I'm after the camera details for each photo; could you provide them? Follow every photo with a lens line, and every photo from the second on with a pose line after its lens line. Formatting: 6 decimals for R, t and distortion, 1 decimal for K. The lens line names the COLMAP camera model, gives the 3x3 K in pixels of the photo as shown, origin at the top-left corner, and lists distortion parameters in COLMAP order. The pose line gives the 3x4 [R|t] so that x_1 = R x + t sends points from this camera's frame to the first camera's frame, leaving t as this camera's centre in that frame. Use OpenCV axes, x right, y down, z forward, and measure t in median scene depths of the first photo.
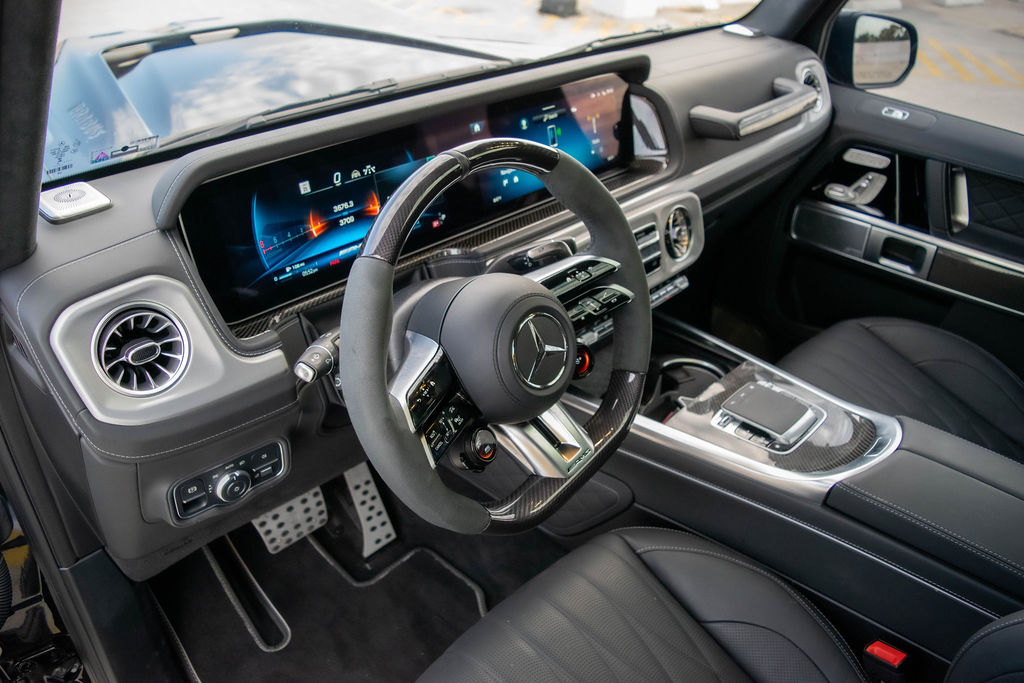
lens RADIAL K [[800.4, 0, 512.0], [0, 800.4, 341.5], [0, 0, 1]] dist [-0.081314, 0.005927]
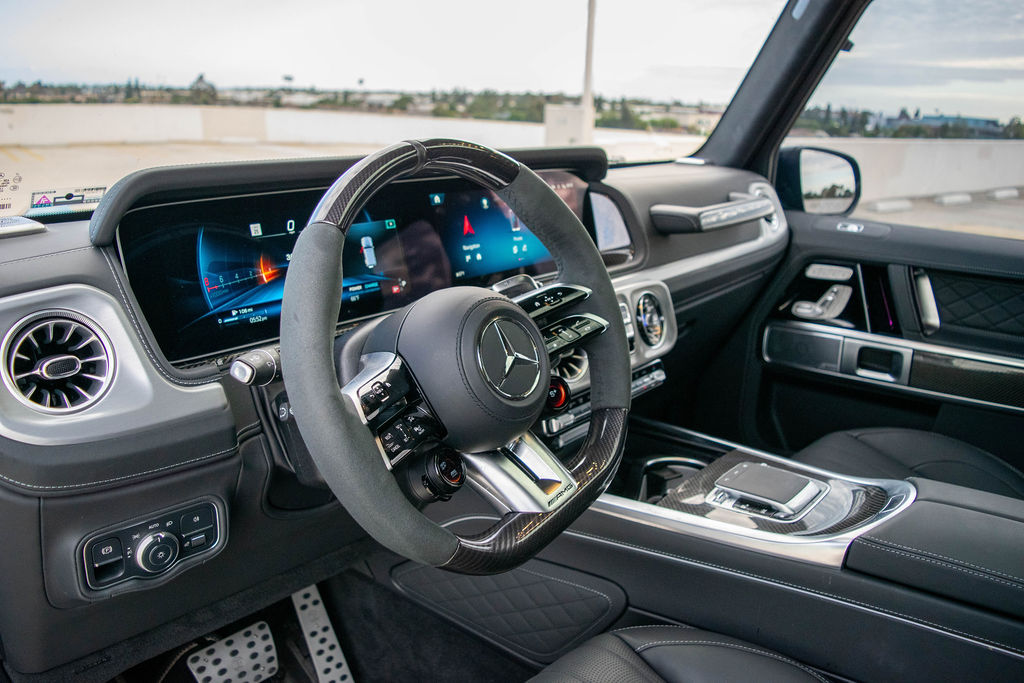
lens RADIAL K [[800.4, 0, 512.0], [0, 800.4, 341.5], [0, 0, 1]] dist [-0.081314, 0.005927]
pose [[0.998452, -0.038182, 0.040456, 0.001598], [0.048011, 0.958797, -0.280005, 0.155159], [-0.028098, 0.281513, 0.959146, 0.084366]]
